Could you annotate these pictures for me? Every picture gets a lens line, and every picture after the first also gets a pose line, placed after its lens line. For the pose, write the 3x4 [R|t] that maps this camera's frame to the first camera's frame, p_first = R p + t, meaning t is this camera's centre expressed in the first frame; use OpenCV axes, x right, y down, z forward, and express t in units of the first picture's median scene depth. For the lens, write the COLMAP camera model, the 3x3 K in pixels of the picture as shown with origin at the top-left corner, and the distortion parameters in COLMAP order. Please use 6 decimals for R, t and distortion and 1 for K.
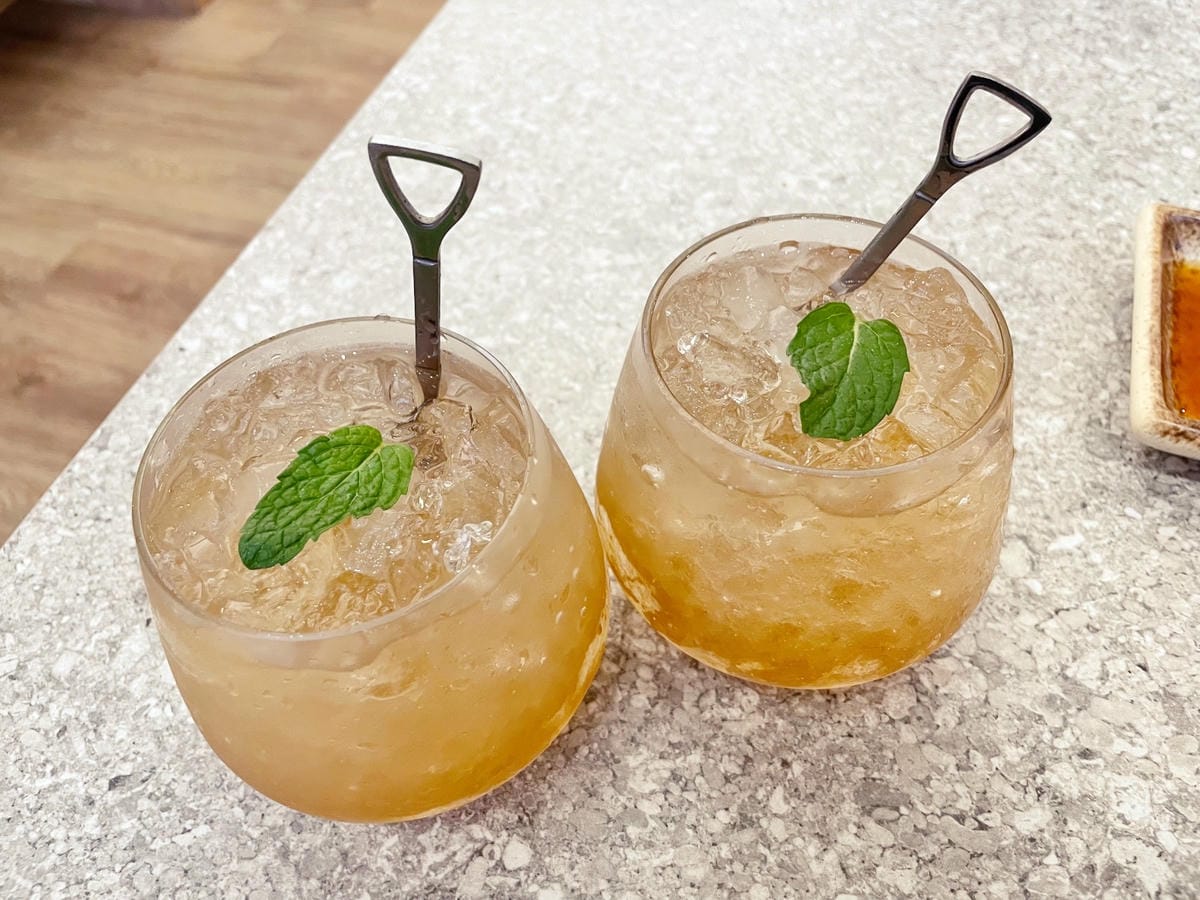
lens RADIAL K [[929.0, 0, 600.3], [0, 929.0, 448.0], [0, 0, 1]] dist [0.025681, -0.085270]
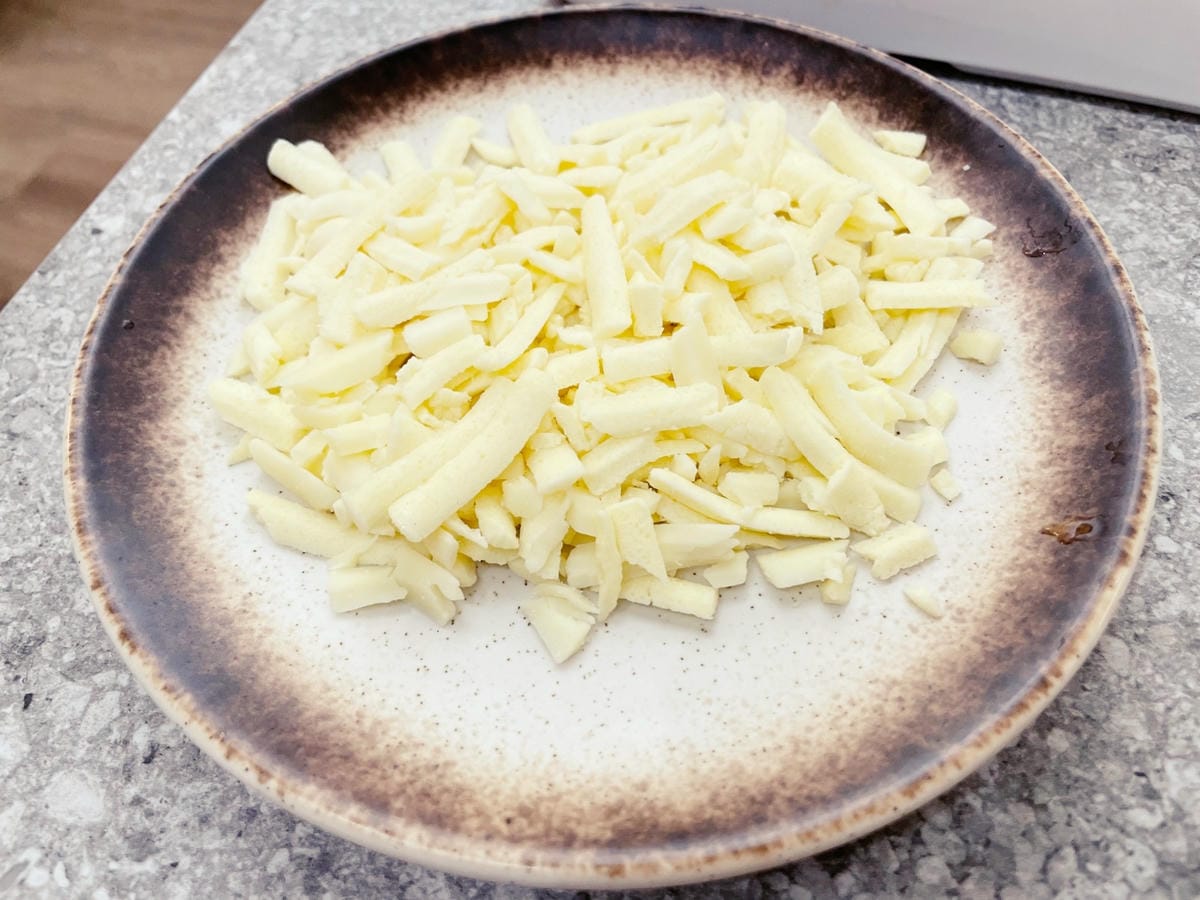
lens RADIAL K [[929.0, 0, 580.7], [0, 929.0, 448.2], [0, 0, 1]] dist [0.025681, -0.085270]
pose [[0.999785, -0.004947, -0.020133, -0.143133], [0.006555, 0.996725, 0.080598, -0.010723], [0.019669, -0.080713, 0.996543, 0.479689]]
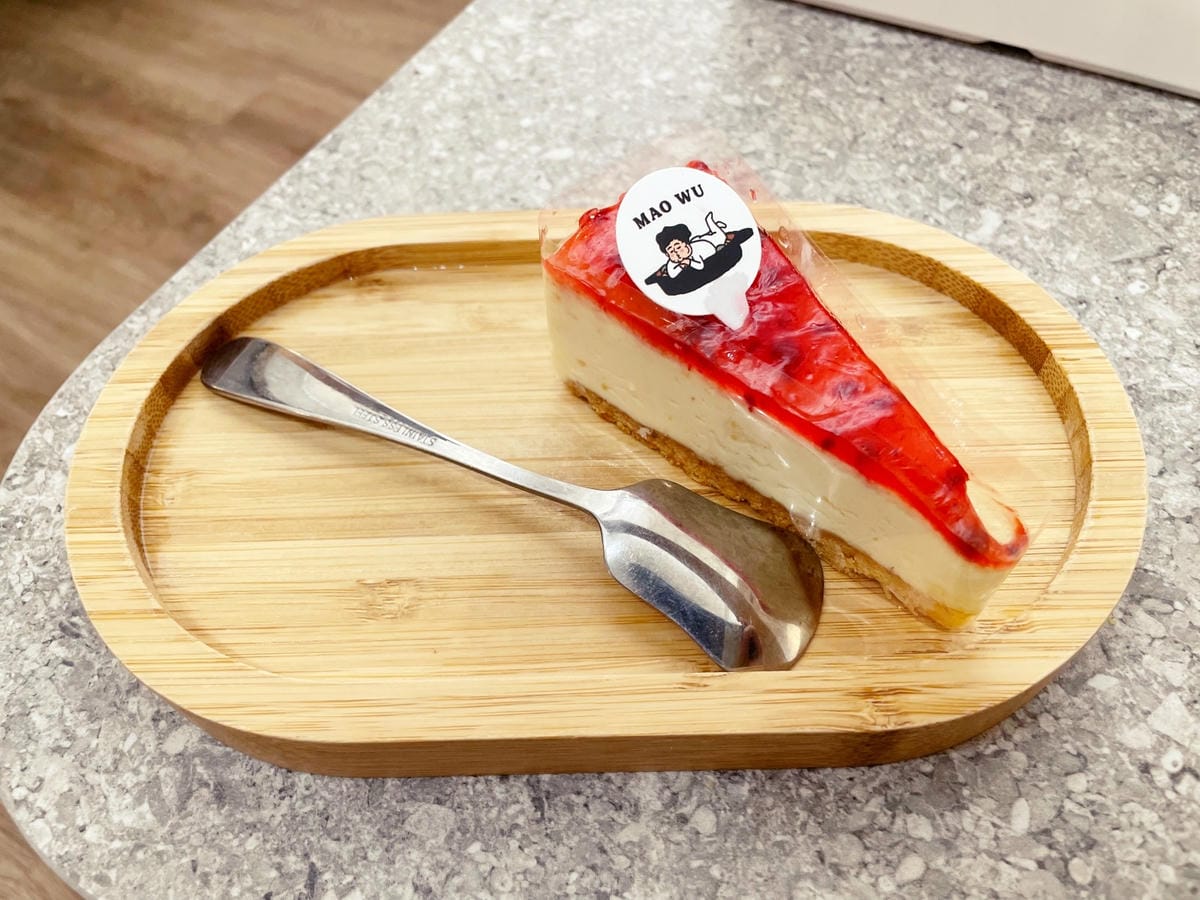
lens RADIAL K [[929.0, 0, 589.4], [0, 929.0, 457.6], [0, 0, 1]] dist [0.025681, -0.085270]
pose [[0.980209, 0.158994, -0.117946, -0.126949], [-0.150247, 0.985429, 0.079725, 0.237897], [0.128903, -0.060426, 0.989815, 0.059512]]
